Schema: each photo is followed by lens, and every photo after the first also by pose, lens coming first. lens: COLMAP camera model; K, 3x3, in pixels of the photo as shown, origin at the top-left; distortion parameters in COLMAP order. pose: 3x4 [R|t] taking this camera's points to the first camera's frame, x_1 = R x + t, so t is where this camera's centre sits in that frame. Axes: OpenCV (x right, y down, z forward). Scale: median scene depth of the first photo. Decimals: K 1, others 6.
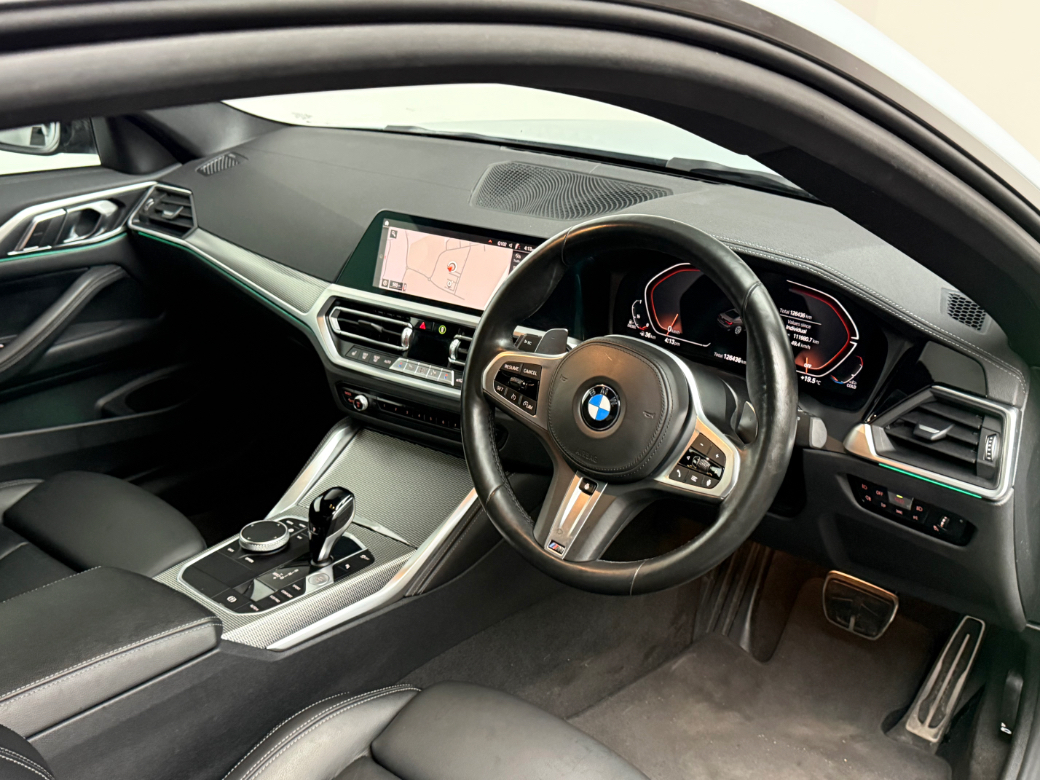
lens RADIAL K [[1129.1, 0, 520.0], [0, 1129.1, 390.0], [0, 0, 1]] dist [-0.001001, 0.000080]
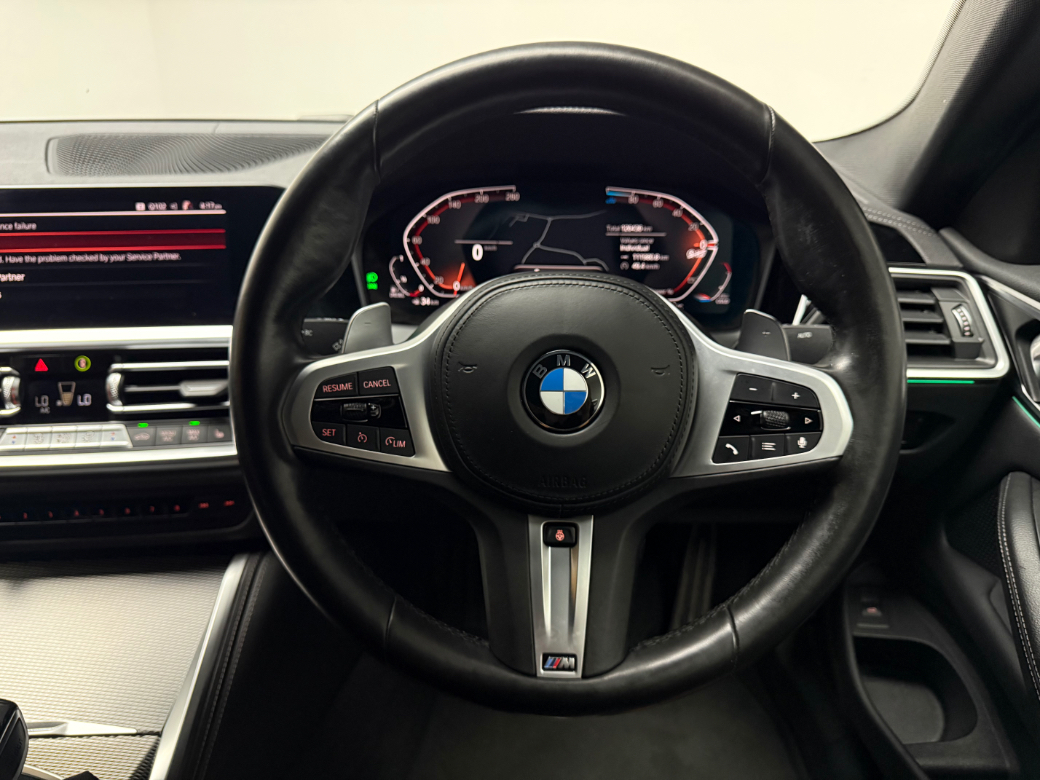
lens RADIAL K [[749.5, 0, 520.0], [0, 749.5, 390.0], [0, 0, 1]] dist [0.040248, -0.001326]
pose [[0.778514, -0.236628, 0.581312, -0.142532], [0.241794, 0.967790, 0.070128, -0.014355], [-0.579182, 0.085962, 0.810653, 0.636246]]
